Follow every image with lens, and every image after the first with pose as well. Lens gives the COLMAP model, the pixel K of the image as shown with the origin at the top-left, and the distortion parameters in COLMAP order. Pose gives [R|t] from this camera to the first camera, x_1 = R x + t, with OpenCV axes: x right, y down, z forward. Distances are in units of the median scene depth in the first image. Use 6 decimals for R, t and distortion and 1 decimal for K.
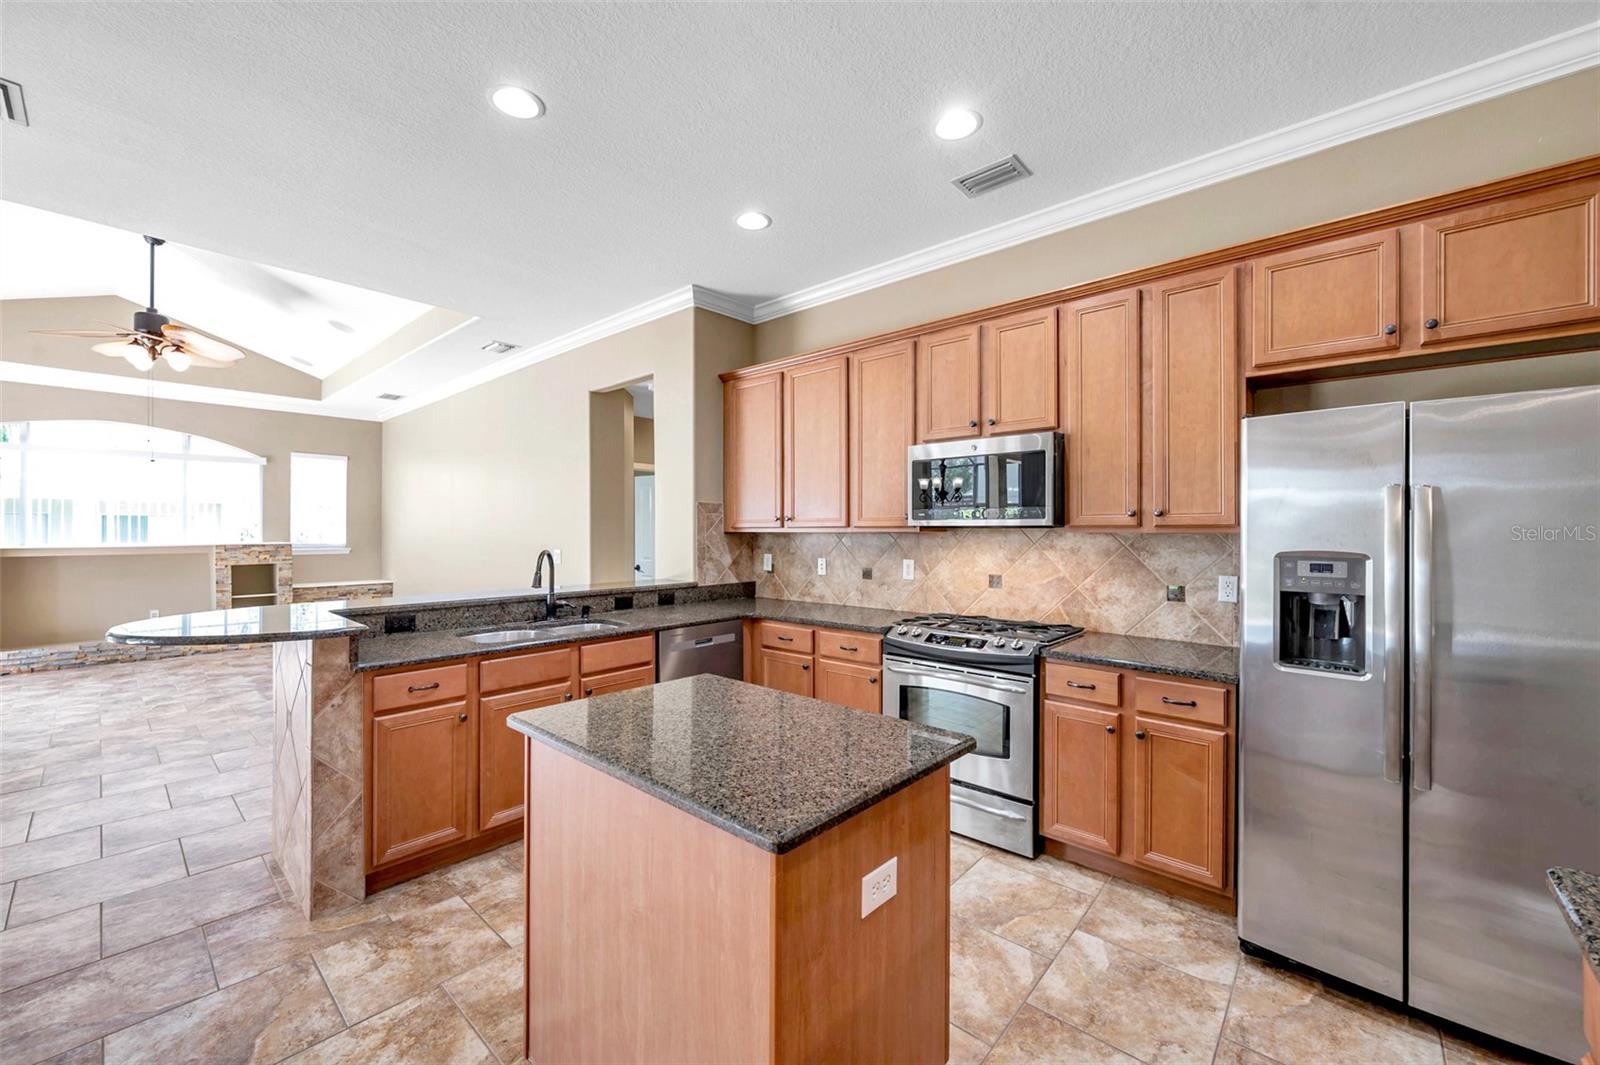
lens RADIAL K [[631.1, 0, 805.4], [0, 631.1, 528.9], [0, 0, 1]] dist [0.003555, 0.000355]
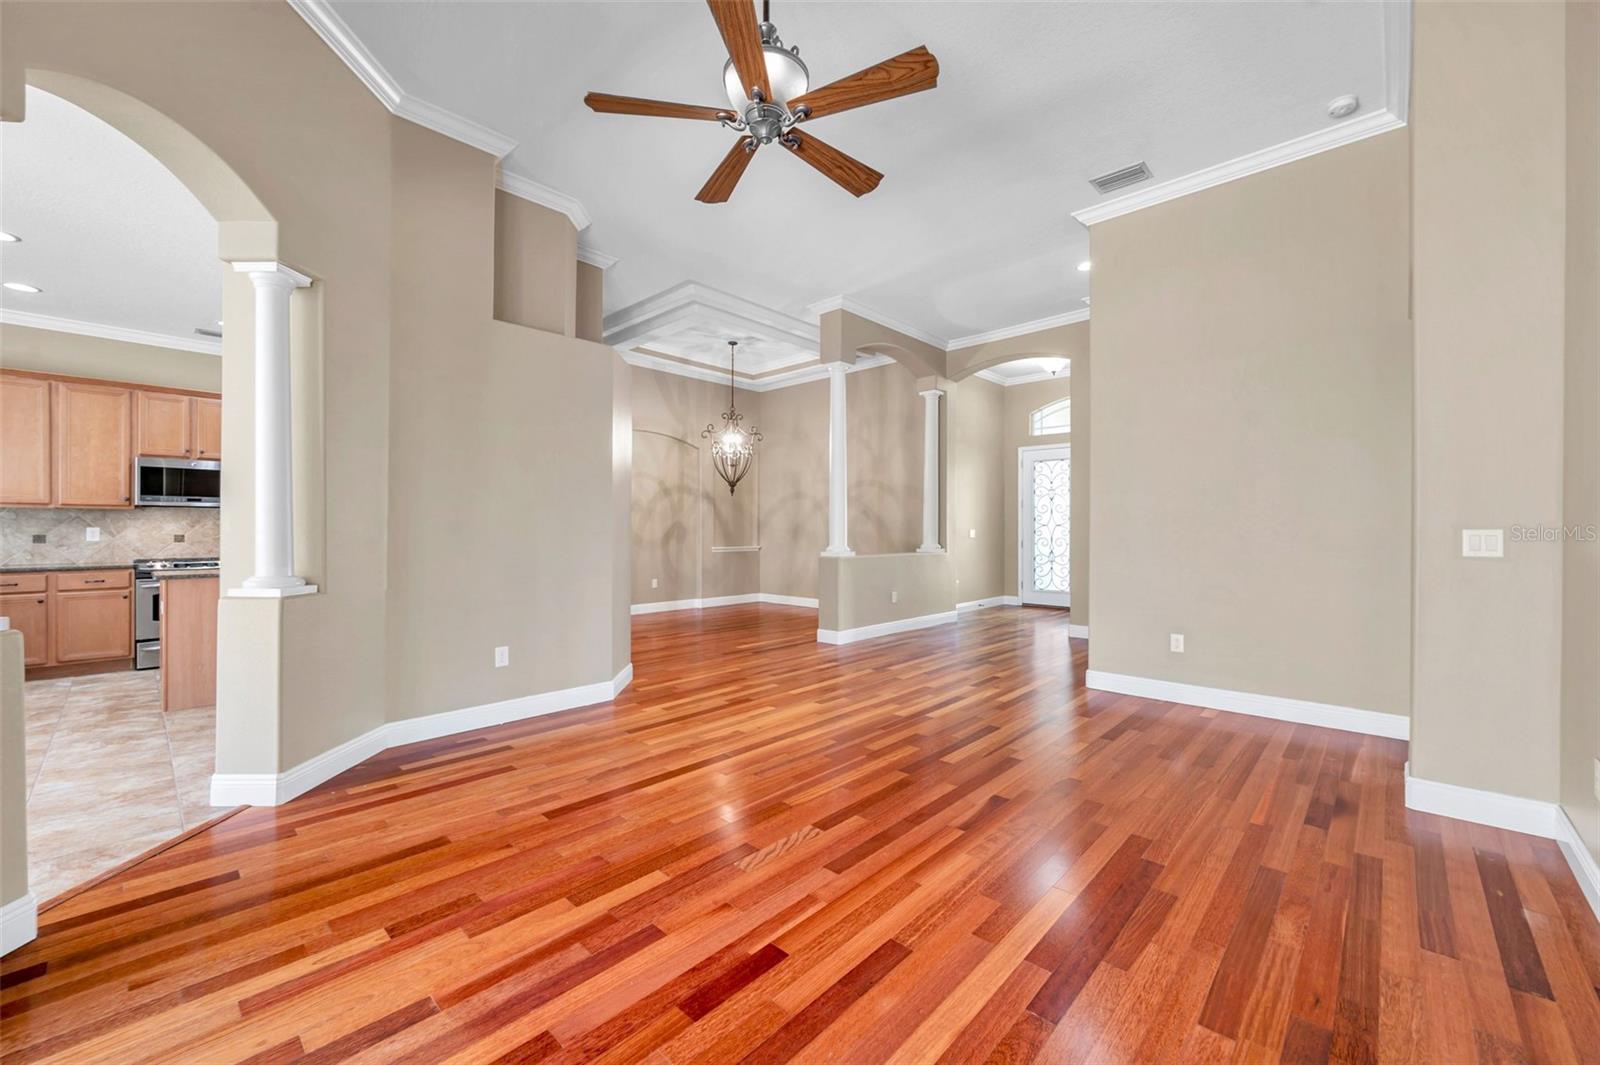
lens RADIAL K [[631.1, 0, 789.3], [0, 631.1, 528.3], [0, 0, 1]] dist [0.003555, 0.000355]
pose [[0.047583, -0.004077, 0.998859, -1.377739], [-0.007309, 0.999963, 0.004430, 0.035945], [-0.998841, -0.007512, 0.047551, -0.771431]]
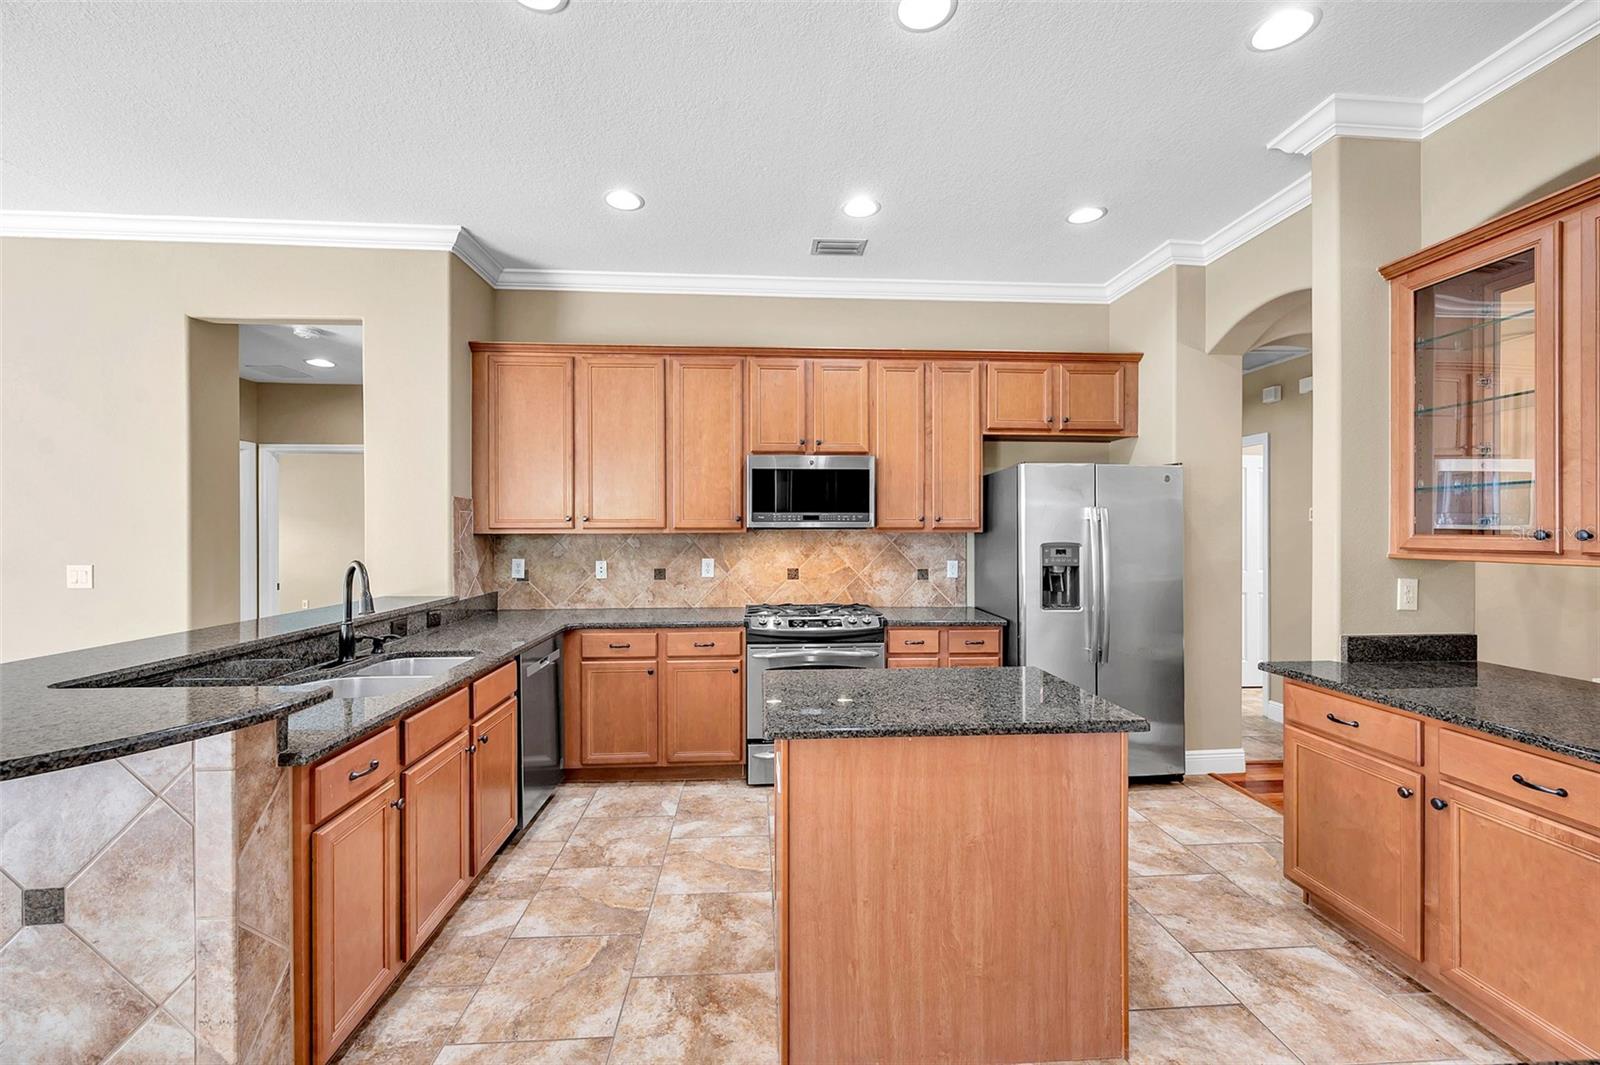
lens RADIAL K [[631.1, 0, 803.8], [0, 631.1, 531.1], [0, 0, 1]] dist [0.003555, 0.000355]
pose [[0.702607, -0.001565, 0.711577, -0.538262], [0.000203, 0.999998, 0.001999, -0.000070], [-0.711578, -0.001260, 0.702606, 0.148839]]
